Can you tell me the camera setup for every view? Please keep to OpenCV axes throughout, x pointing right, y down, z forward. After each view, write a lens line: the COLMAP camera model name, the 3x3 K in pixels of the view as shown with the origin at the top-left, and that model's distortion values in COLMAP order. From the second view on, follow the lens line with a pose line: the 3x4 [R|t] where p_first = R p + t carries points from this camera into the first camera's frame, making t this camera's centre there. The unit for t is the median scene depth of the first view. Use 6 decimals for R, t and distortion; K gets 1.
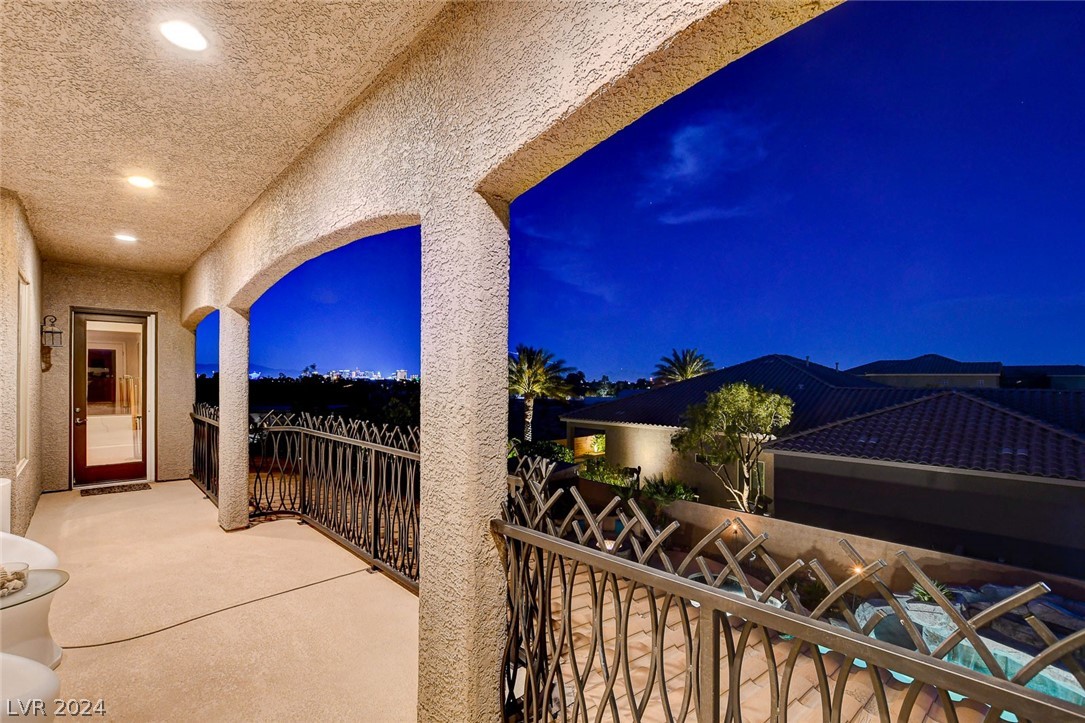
lens RADIAL K [[487.6, 0, 541.2], [0, 487.6, 374.7], [0, 0, 1]] dist [-0.014566, -0.000068]
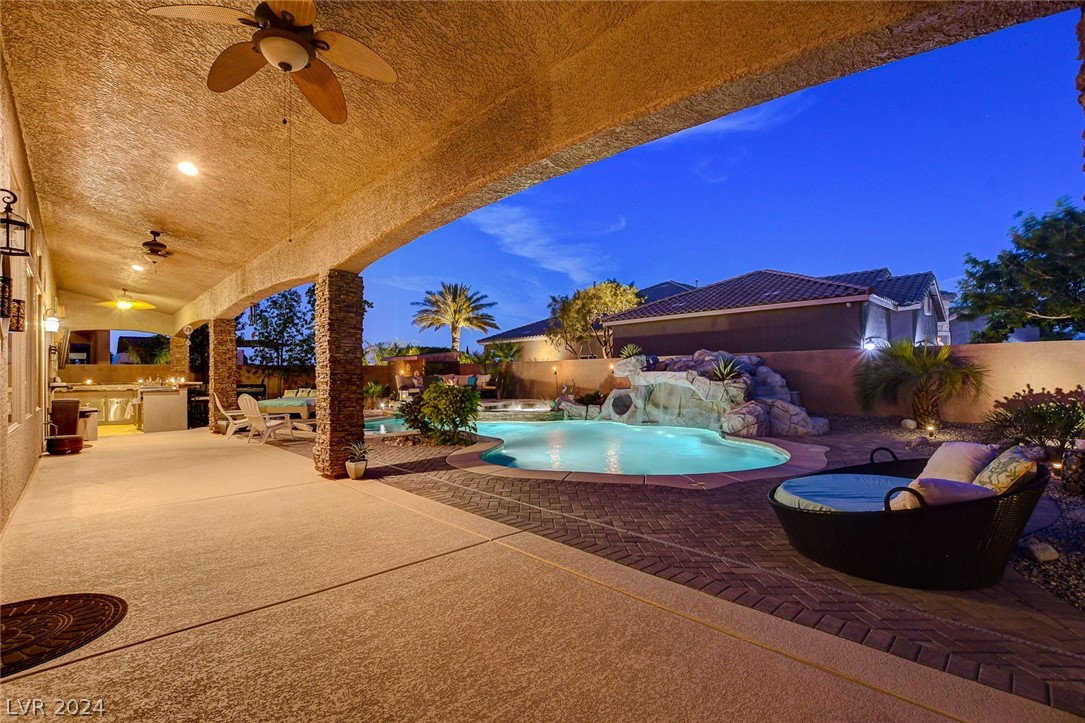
lens RADIAL K [[487.6, 0, 541.2], [0, 487.6, 374.7], [0, 0, 1]] dist [-0.014566, -0.000068]
pose [[0.999876, -0.013749, 0.007704, 0.304973], [0.013687, 0.999874, 0.008046, 0.272392], [-0.007814, -0.007940, 0.999938, -0.174868]]
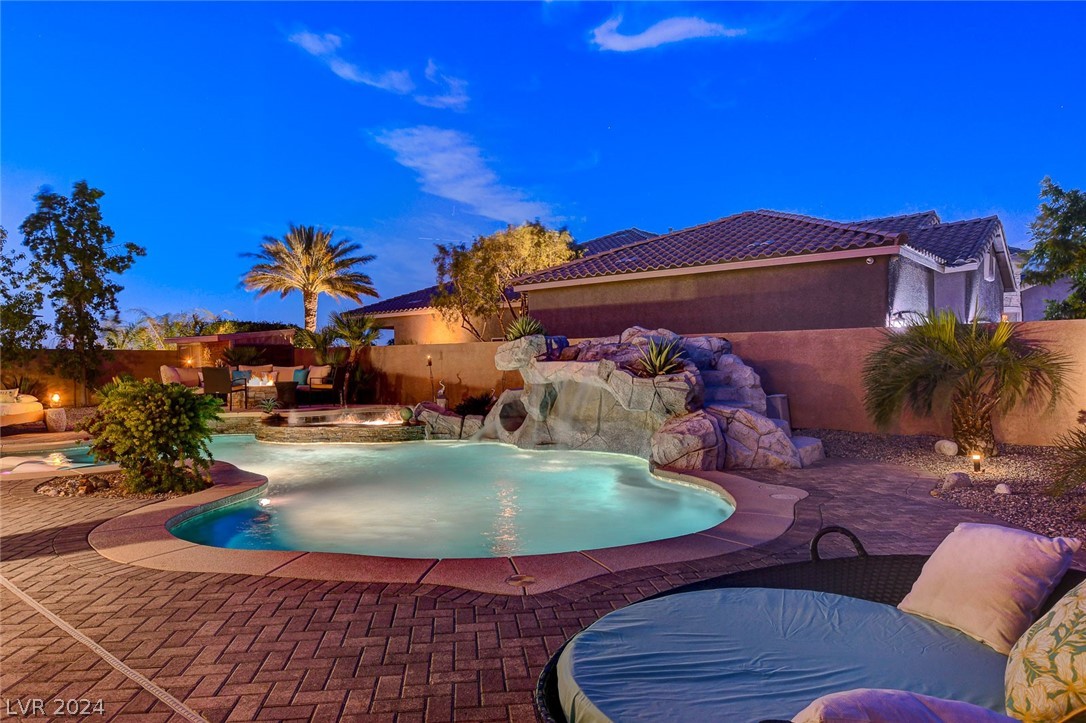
lens RADIAL K [[693.9, 0, 540.4], [0, 693.9, 386.8], [0, 0, 1]] dist [0.005294, 0.017606]
pose [[0.994480, -0.011767, 0.104268, 0.393635], [0.007868, 0.999257, 0.037726, 0.274580], [-0.104634, -0.036698, 0.993833, -0.083959]]
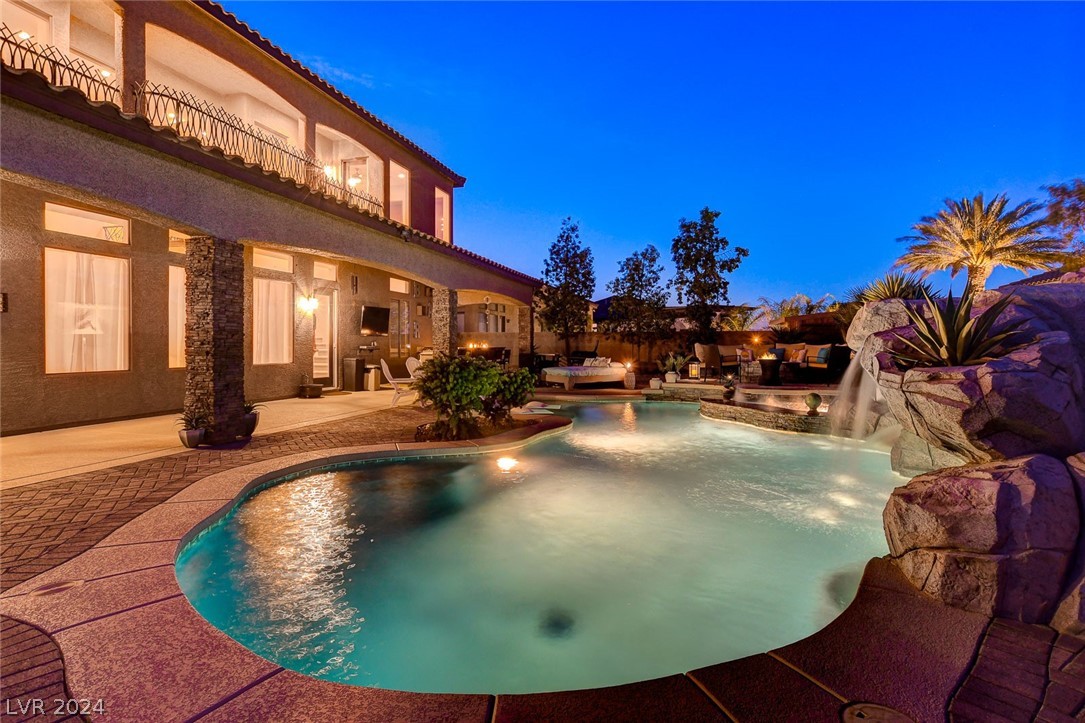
lens RADIAL K [[542.5, 0, 546.0], [0, 542.5, 341.6], [0, 0, 1]] dist [0.000129, -0.000123]
pose [[0.519330, -0.009704, -0.854518, 0.630455], [0.011371, 0.999925, -0.004444, 0.275974], [0.854498, -0.007408, 0.519402, 0.212571]]
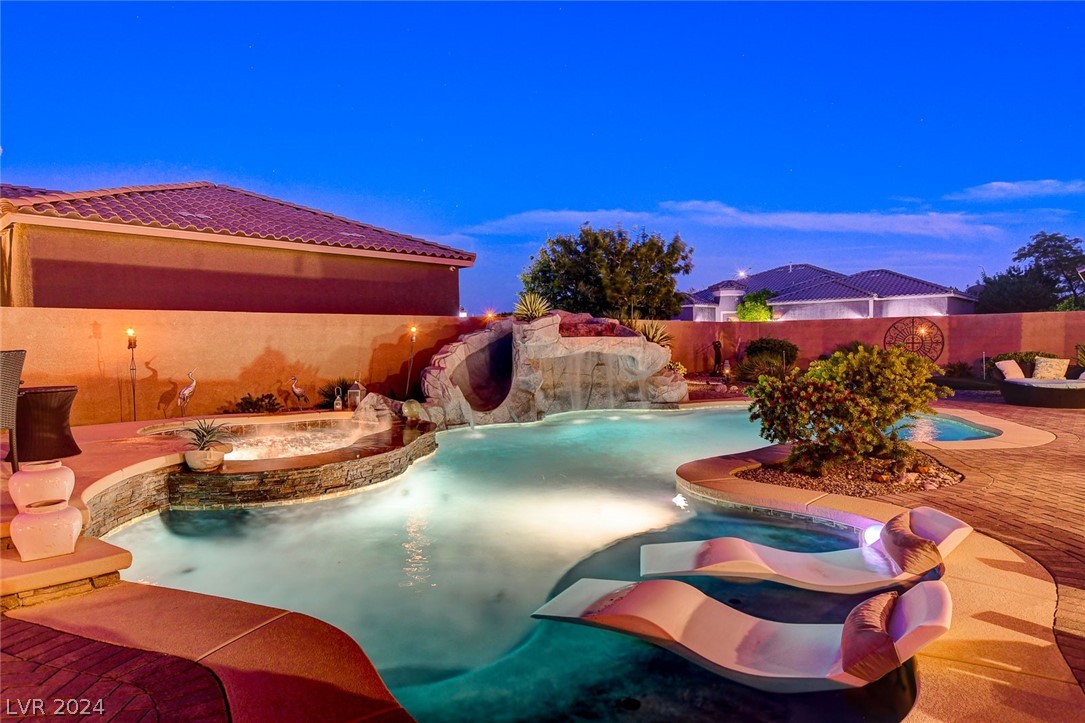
lens RADIAL K [[649.5, 0, 542.5], [0, 649.5, 361.5], [0, 0, 1]] dist [0.011092, 0.001323]
pose [[-0.070167, -0.032272, 0.997013, -0.169005], [0.012860, 0.999364, 0.033254, 0.277990], [-0.997452, 0.015155, -0.069707, 0.583701]]
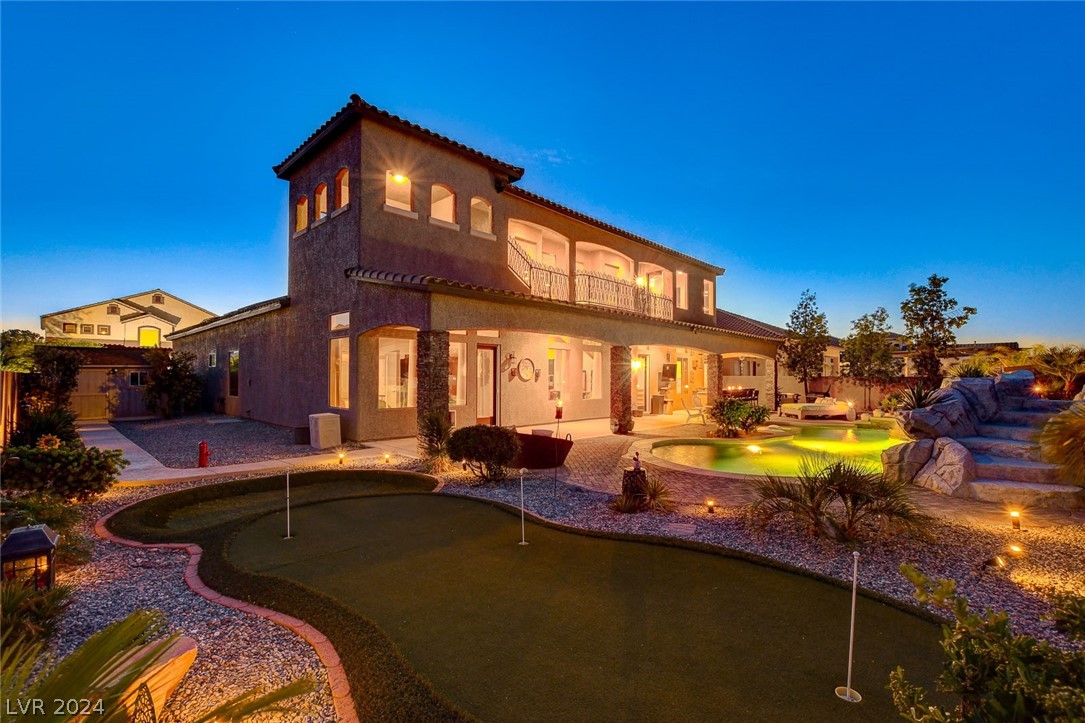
lens RADIAL K [[487.6, 0, 541.2], [0, 487.6, 374.7], [0, 0, 1]] dist [-0.014566, -0.000068]
pose [[0.052834, -0.007913, -0.998572, 1.038036], [0.006331, 0.999951, -0.007589, 0.248248], [0.998583, -0.005921, 0.052881, 0.012319]]
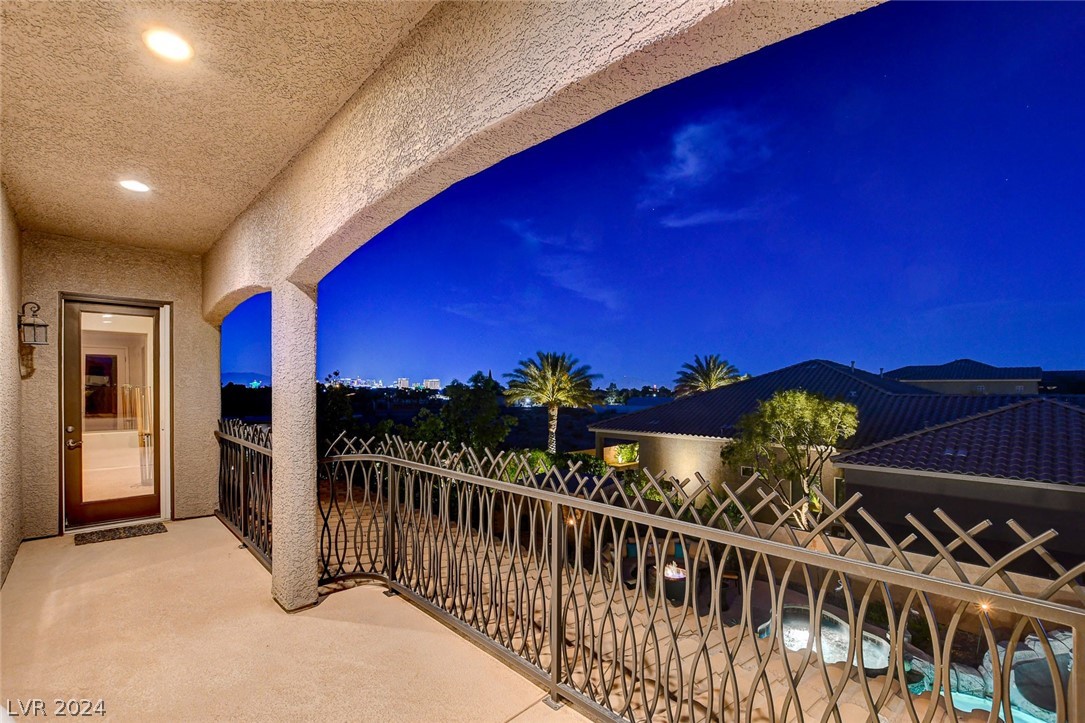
lens RADIAL K [[489.5, 0, 542.0], [0, 489.5, 384.1], [0, 0, 1]] dist [-0.014965, 0.000936]
pose [[0.999992, -0.003969, -0.000590, -0.086700], [0.003971, 0.999987, 0.003289, 0.000985], [0.000577, -0.003291, 0.999994, 0.094836]]
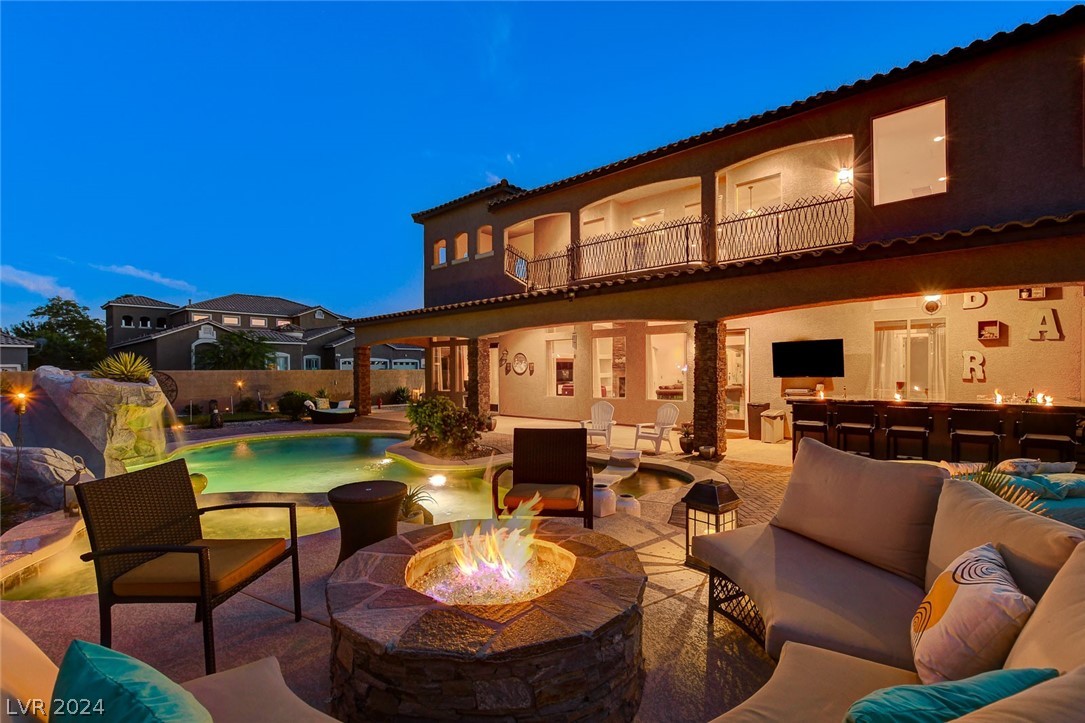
lens RADIAL K [[487.6, 0, 541.2], [0, 487.6, 374.7], [0, 0, 1]] dist [-0.014566, -0.000068]
pose [[-0.996316, -0.000356, -0.085758, 0.122667], [-0.000665, 0.999993, 0.003569, 0.250636], [0.085756, 0.003613, -0.996310, 1.048761]]
